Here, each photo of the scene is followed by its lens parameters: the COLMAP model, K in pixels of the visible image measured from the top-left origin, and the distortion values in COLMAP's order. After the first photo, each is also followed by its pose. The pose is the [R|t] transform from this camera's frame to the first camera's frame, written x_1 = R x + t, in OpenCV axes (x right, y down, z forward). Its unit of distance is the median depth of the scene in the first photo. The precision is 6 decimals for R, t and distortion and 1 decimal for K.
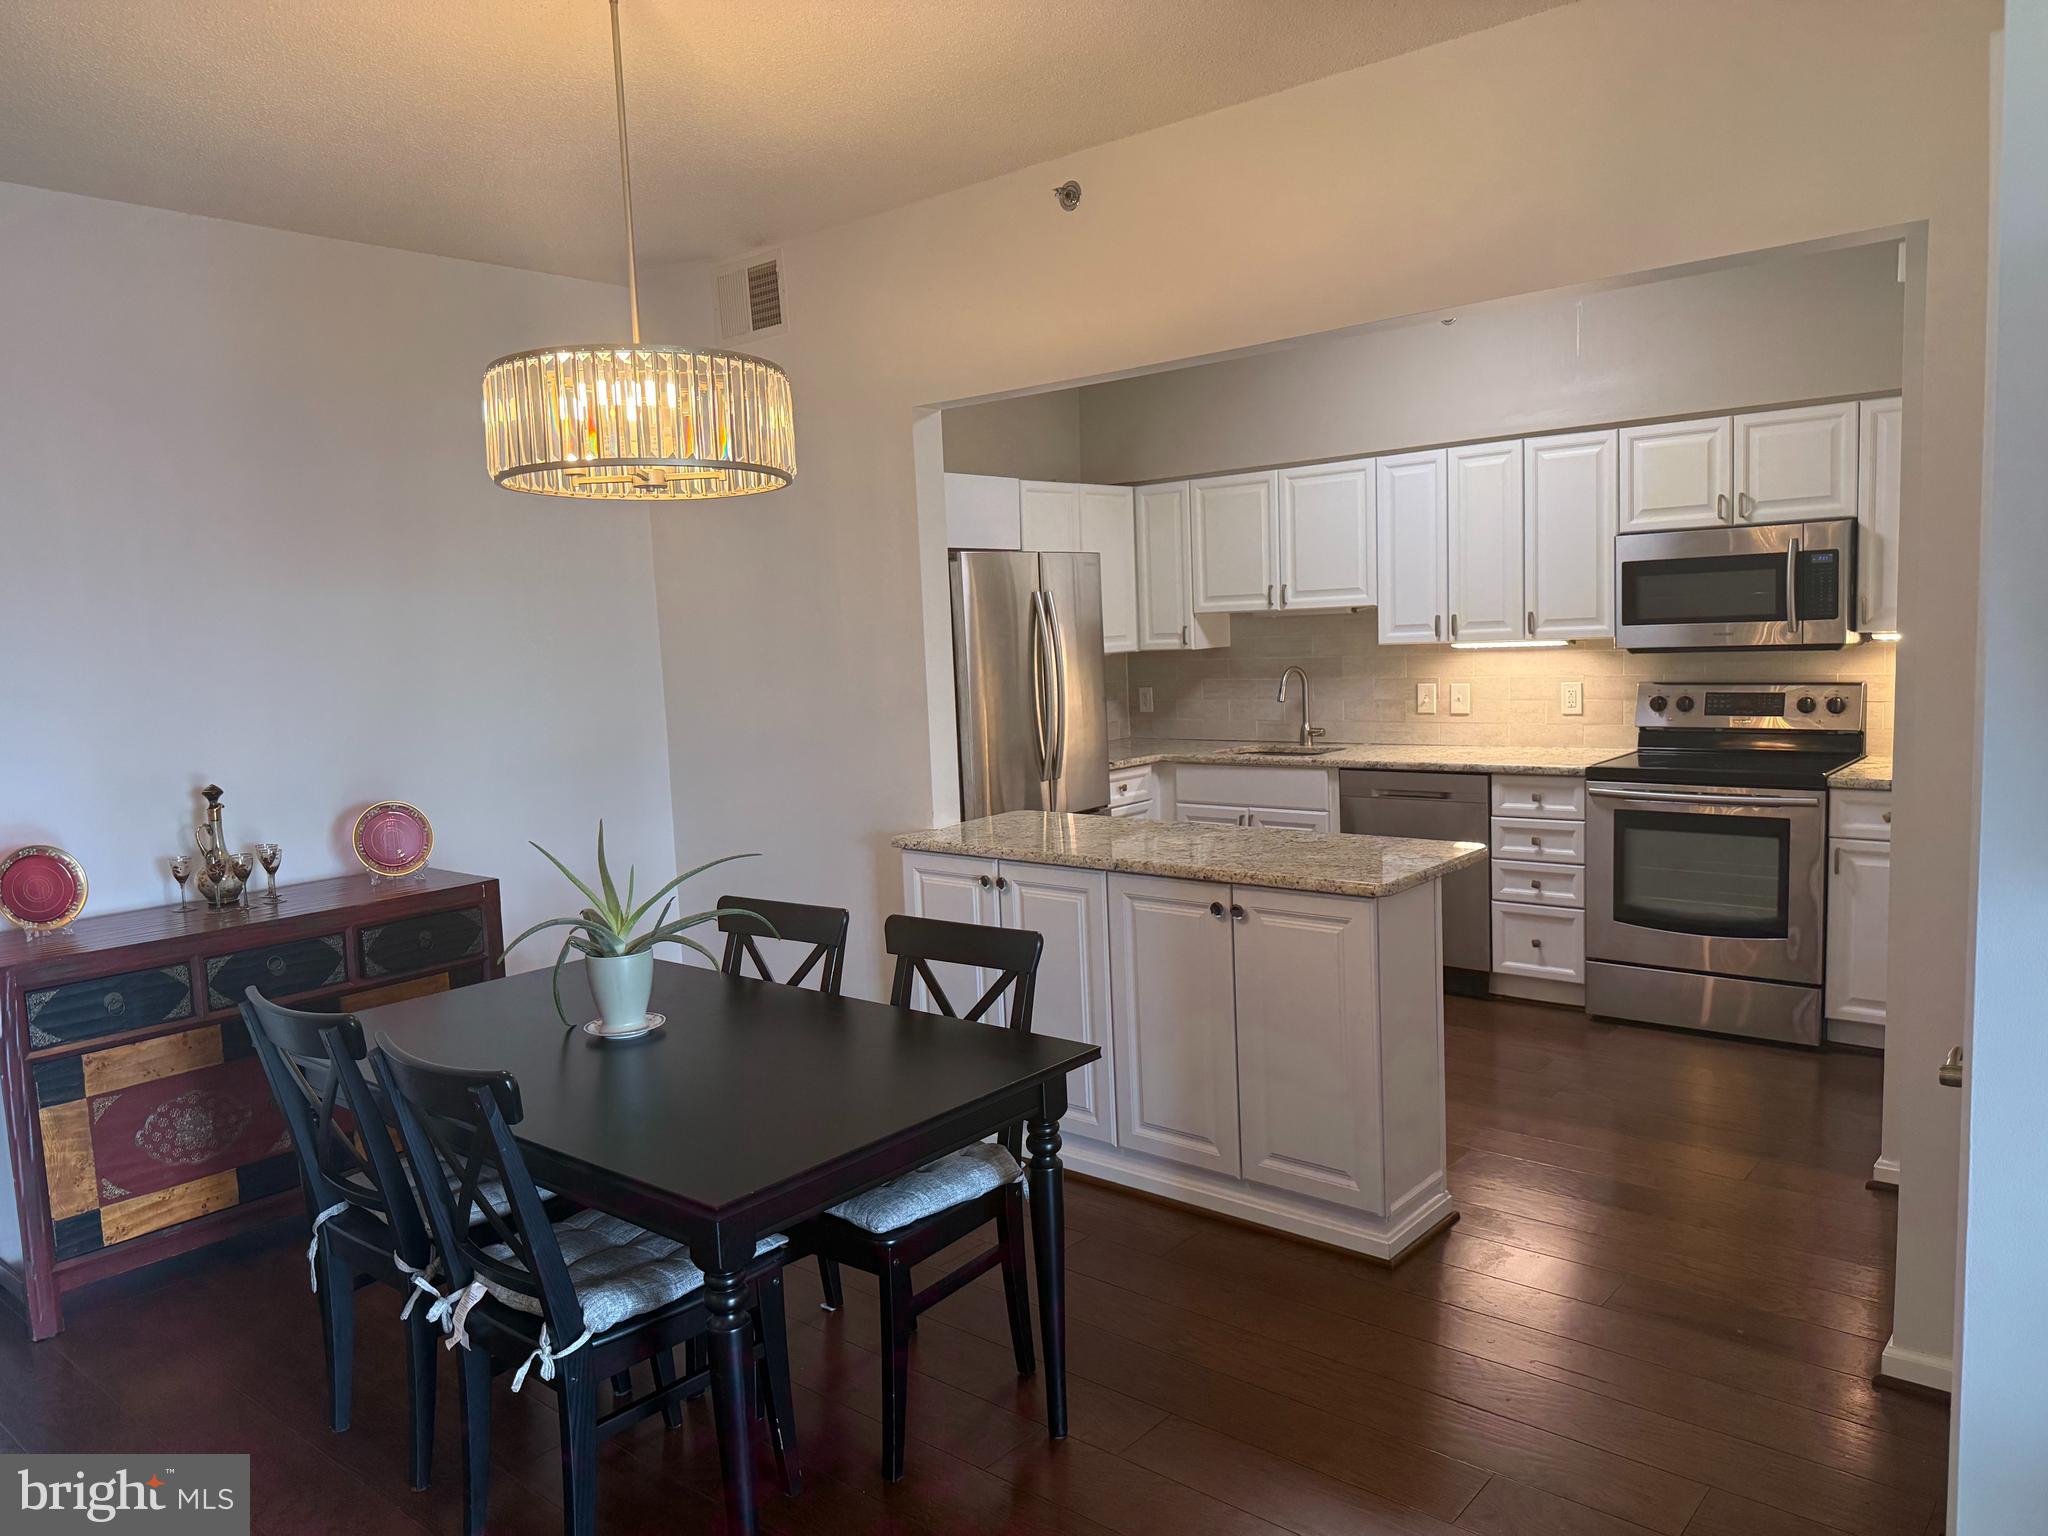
lens RADIAL K [[1432.8, 0, 1024.0], [0, 1432.8, 768.0], [0, 0, 1]] dist [0.000705, -0.000266]
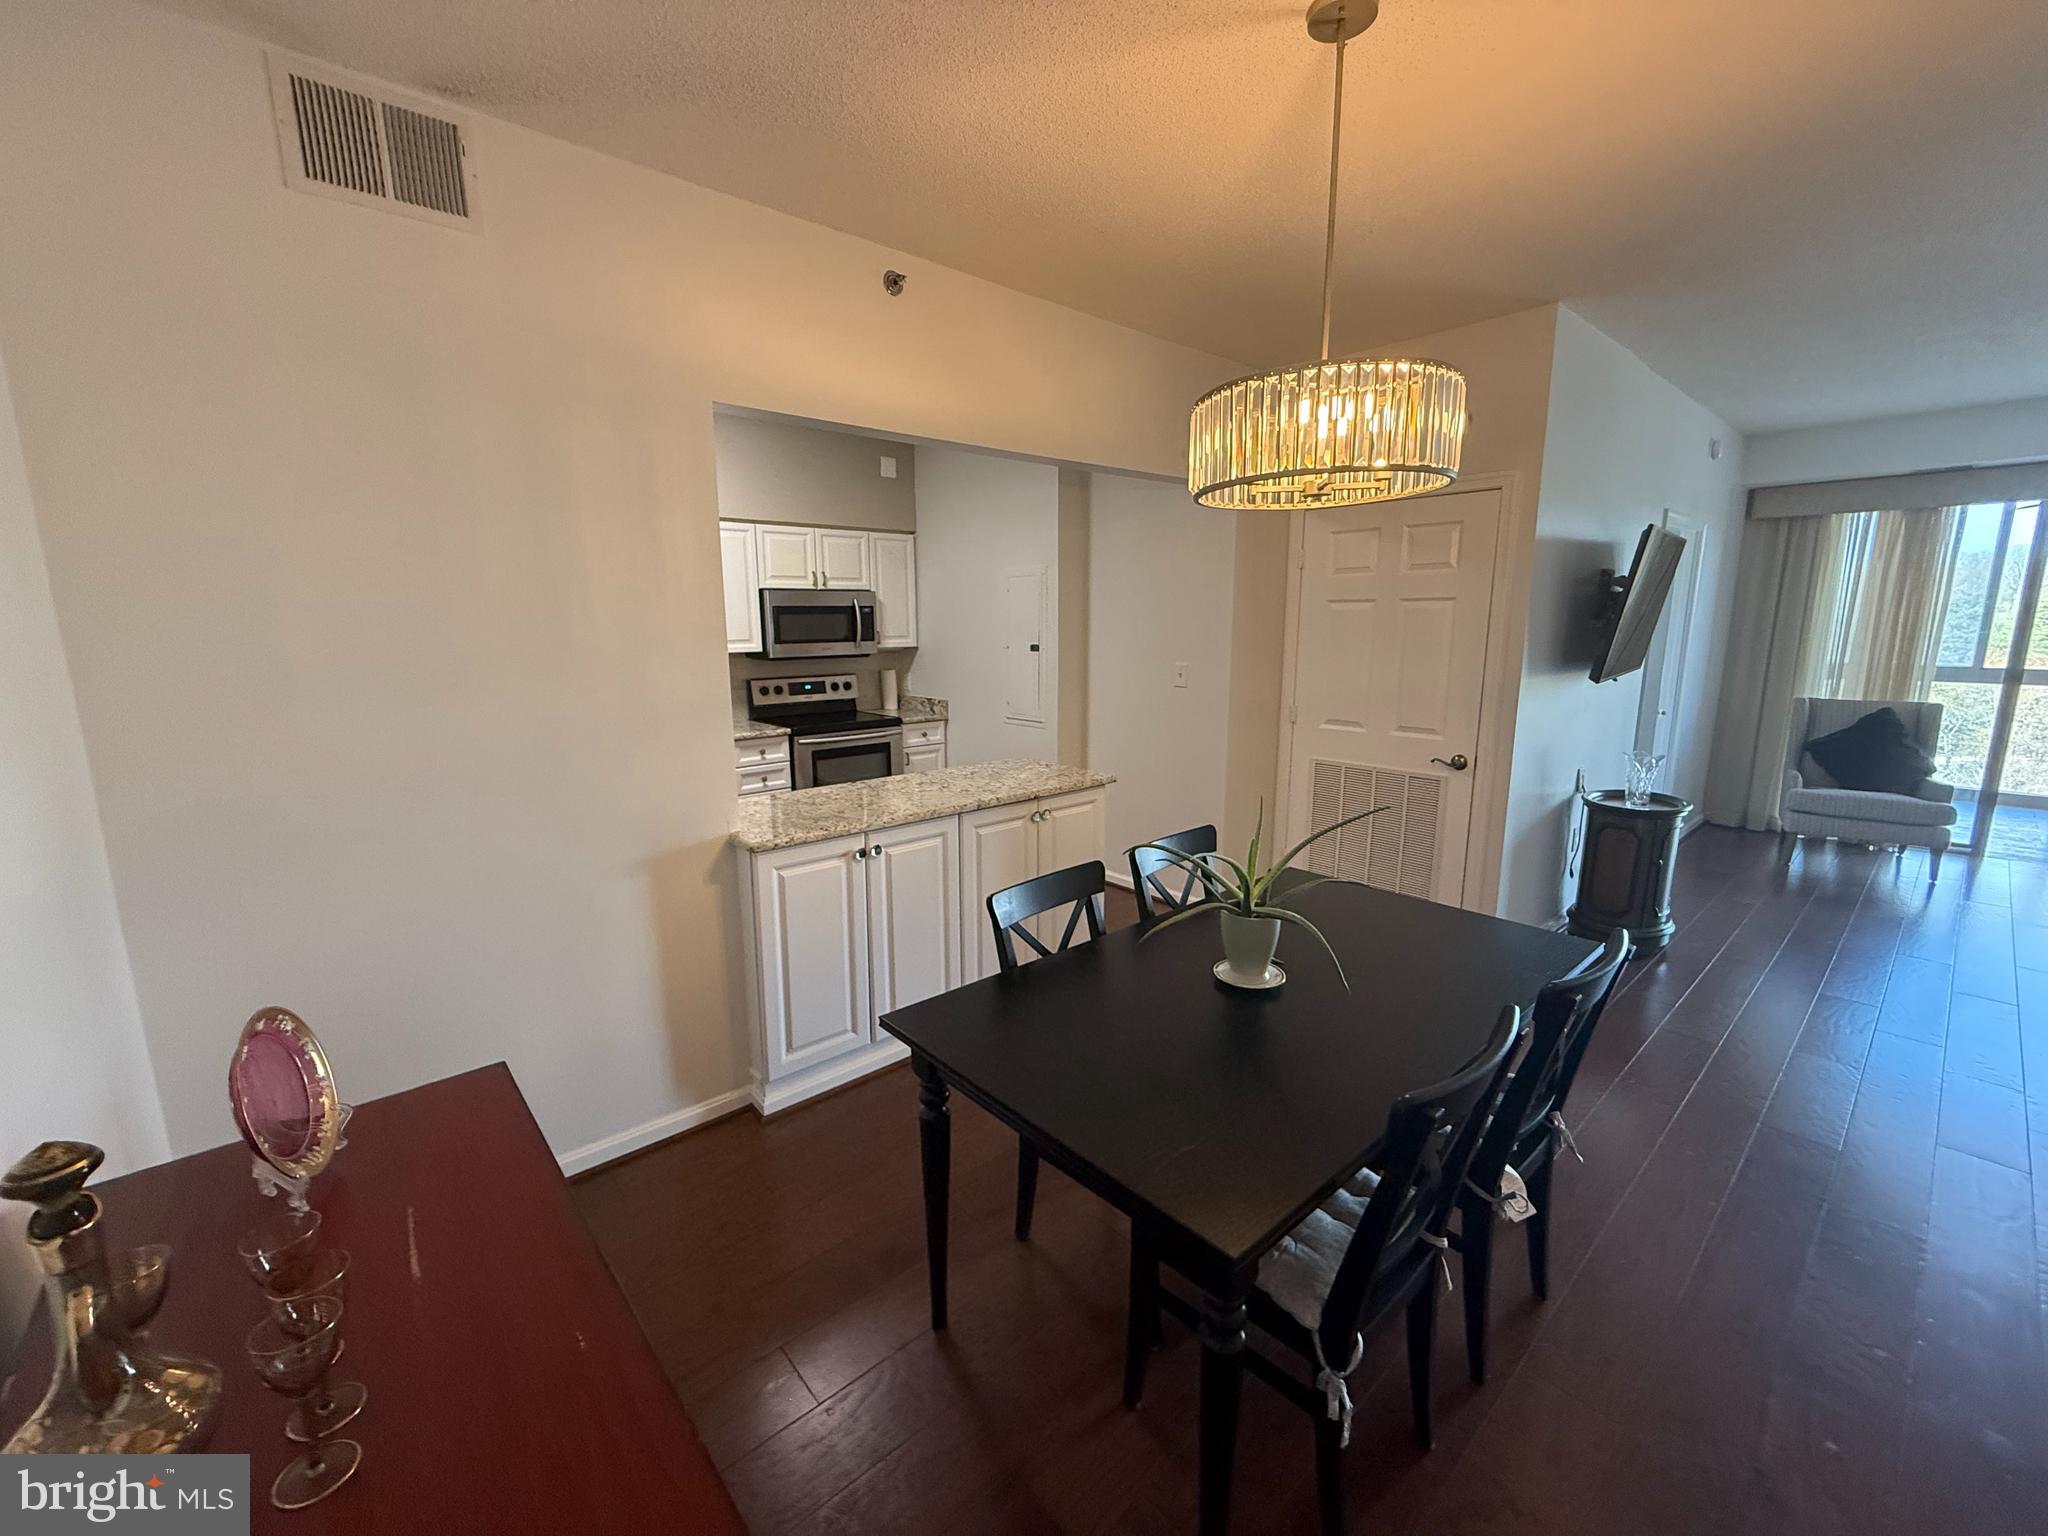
lens RADIAL K [[817.1, 0, 1012.0], [0, 817.1, 766.6], [0, 0, 1]] dist [-0.001172, -0.000089]
pose [[0.154251, -0.136752, 0.978522, -0.611201], [0.104687, 0.987062, 0.121443, -0.055653], [-0.982470, 0.083705, 0.166571, 0.714546]]
